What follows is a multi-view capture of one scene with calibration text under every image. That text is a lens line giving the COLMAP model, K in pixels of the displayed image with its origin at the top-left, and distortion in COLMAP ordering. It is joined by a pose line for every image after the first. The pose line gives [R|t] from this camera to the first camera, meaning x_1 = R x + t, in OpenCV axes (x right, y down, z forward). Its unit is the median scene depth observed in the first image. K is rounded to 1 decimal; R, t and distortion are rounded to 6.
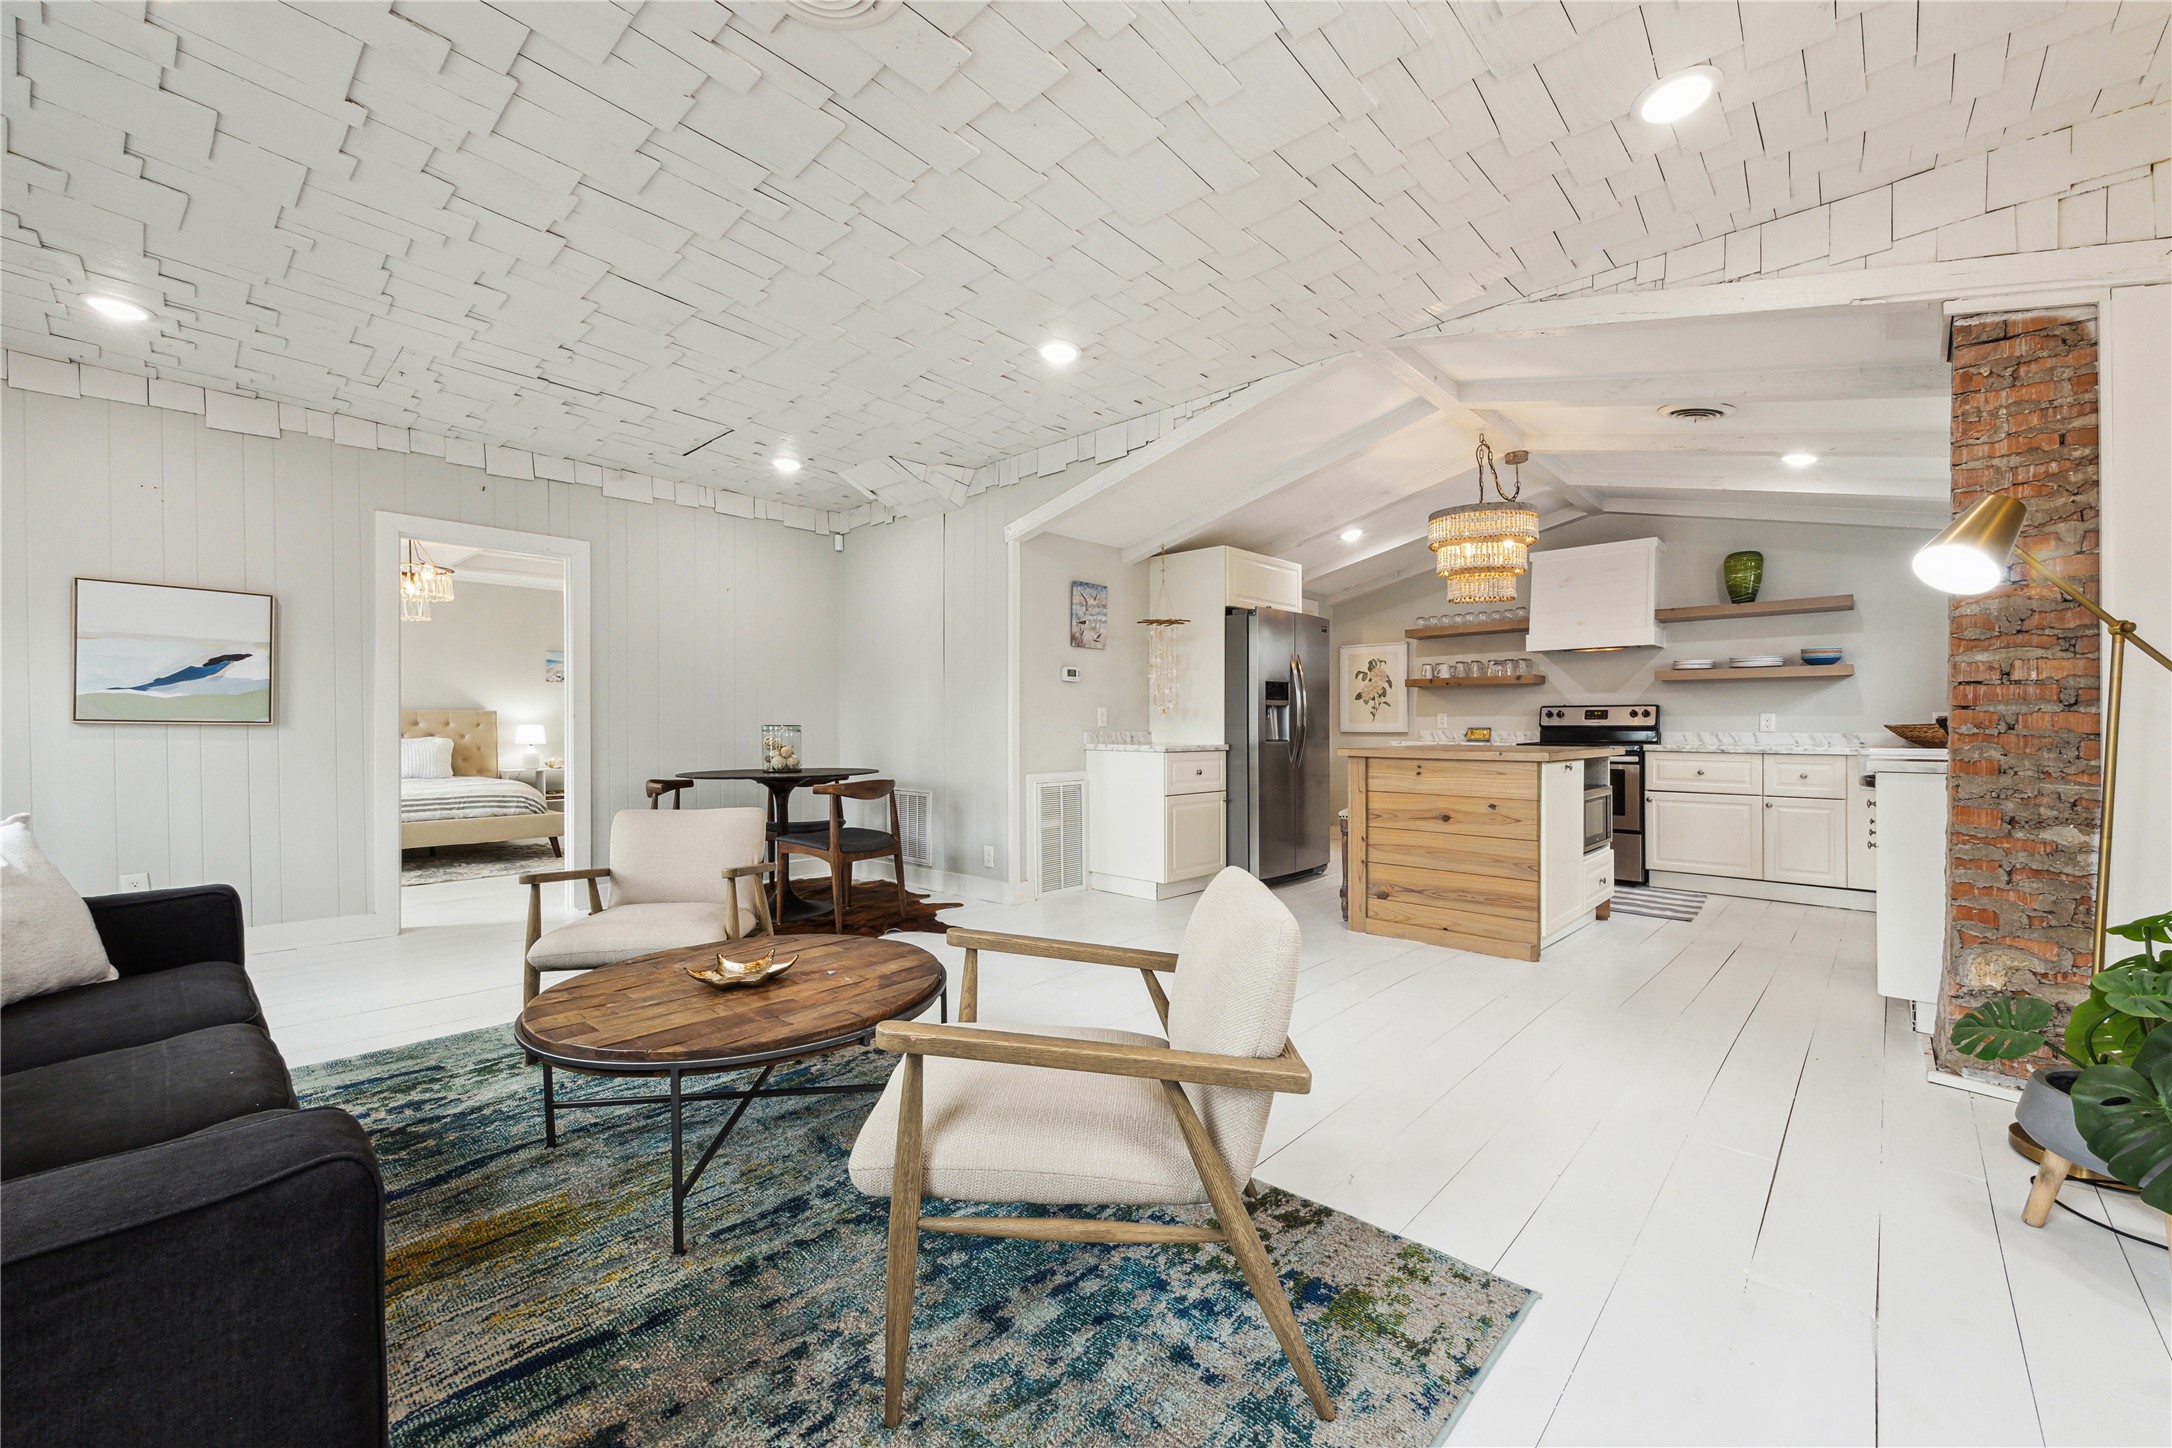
lens RADIAL K [[868.7, 0, 1073.3], [0, 868.7, 736.4], [0, 0, 1]] dist [0.001175, -0.001093]
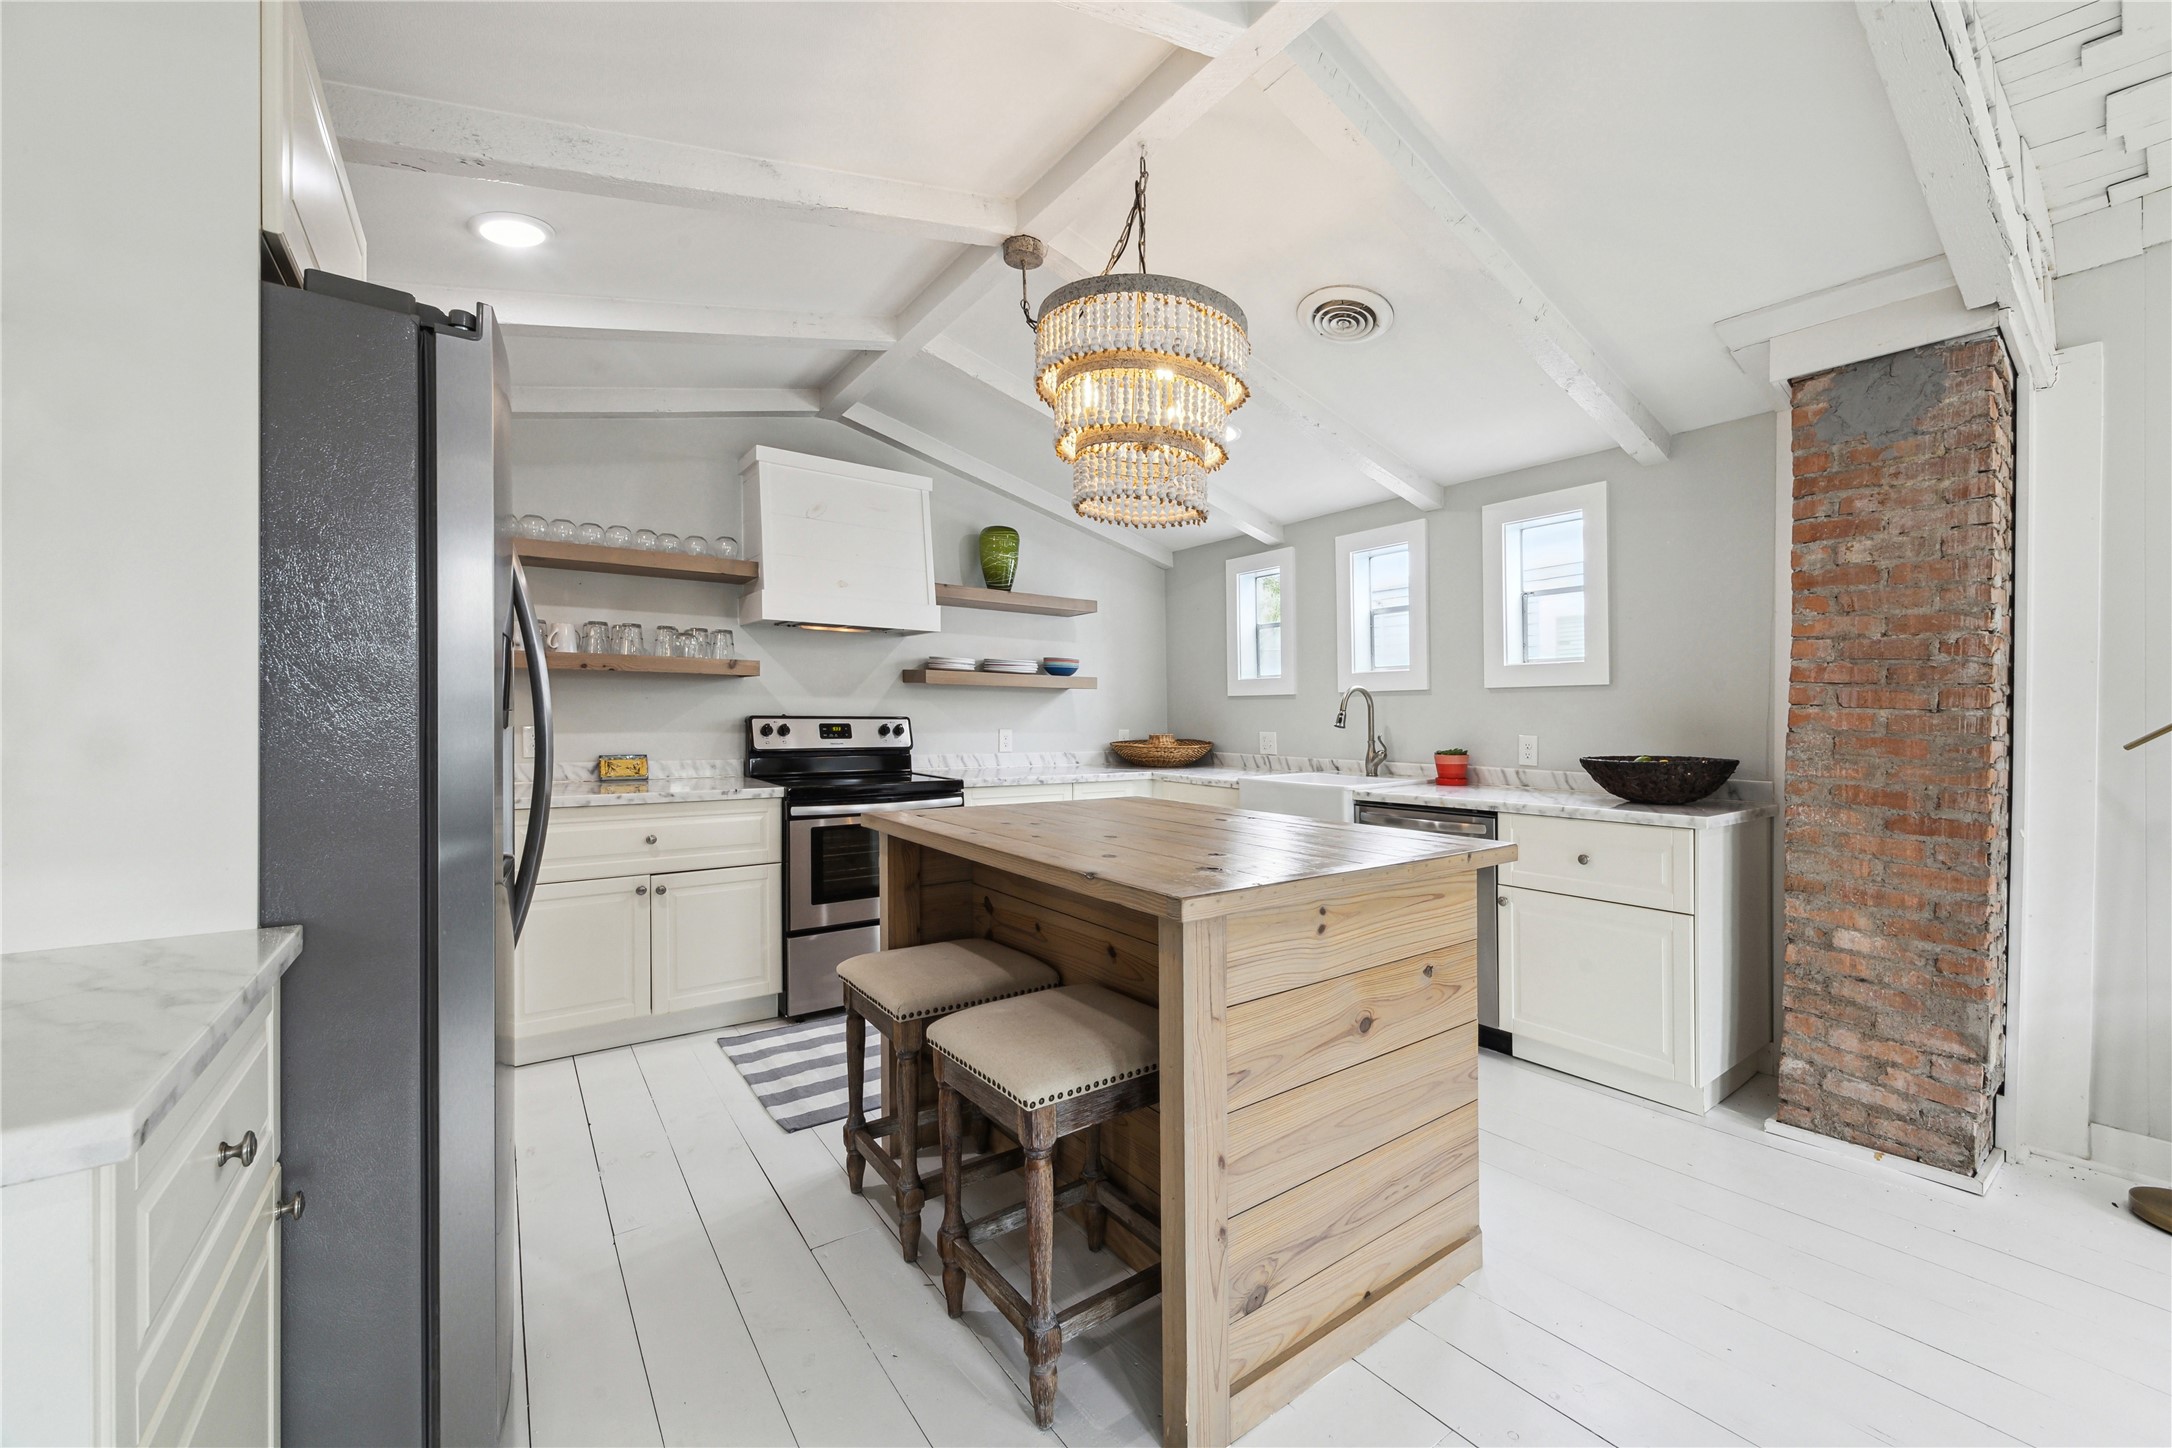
lens RADIAL K [[868.7, 0, 1194.4], [0, 868.7, 707.0], [0, 0, 1]] dist [0.001175, -0.001093]
pose [[0.119530, 0.012162, 0.992756, 0.005059], [0.003489, 0.999914, -0.012670, -0.037501], [-0.992824, 0.004978, 0.119478, 0.741870]]
